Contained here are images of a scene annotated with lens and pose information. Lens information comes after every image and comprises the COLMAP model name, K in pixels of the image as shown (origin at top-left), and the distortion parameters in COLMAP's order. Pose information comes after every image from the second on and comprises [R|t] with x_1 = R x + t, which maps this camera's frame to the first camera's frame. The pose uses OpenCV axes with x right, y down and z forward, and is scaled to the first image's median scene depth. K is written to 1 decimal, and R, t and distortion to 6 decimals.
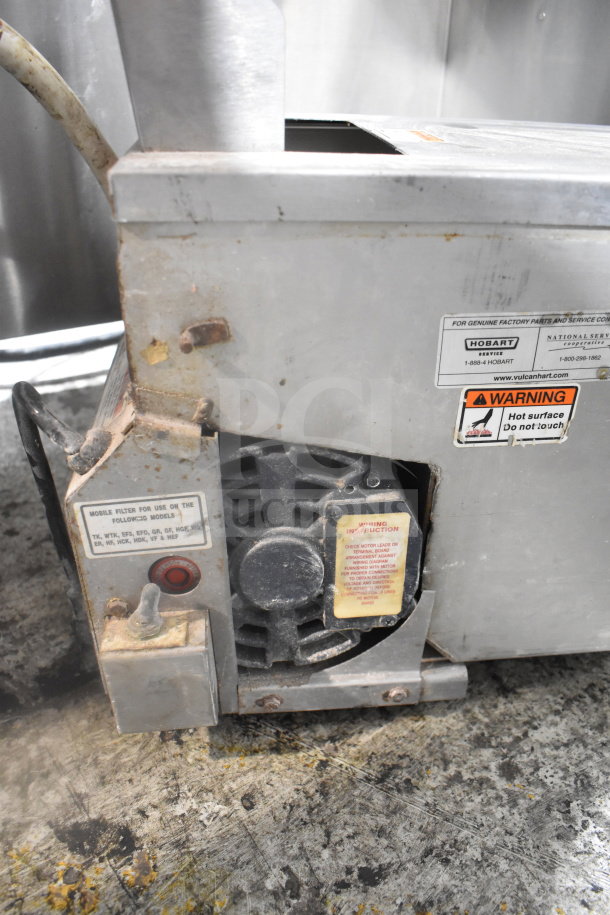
lens RADIAL K [[732.6, 0, 305.0], [0, 732.6, 457.5], [0, 0, 1]] dist [-0.100433, -0.000041]
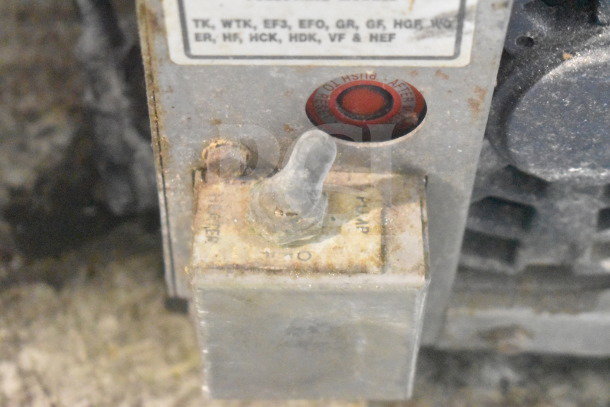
lens RADIAL K [[1377.3, 0, 305.0], [0, 1377.3, 203.5], [0, 0, 1]] dist [-0.002452, -0.143007]
pose [[0.992690, 0.111873, -0.045294, -0.169817], [-0.083027, 0.905344, 0.416483, -0.123316], [0.087600, -0.409678, 0.908014, 0.229021]]
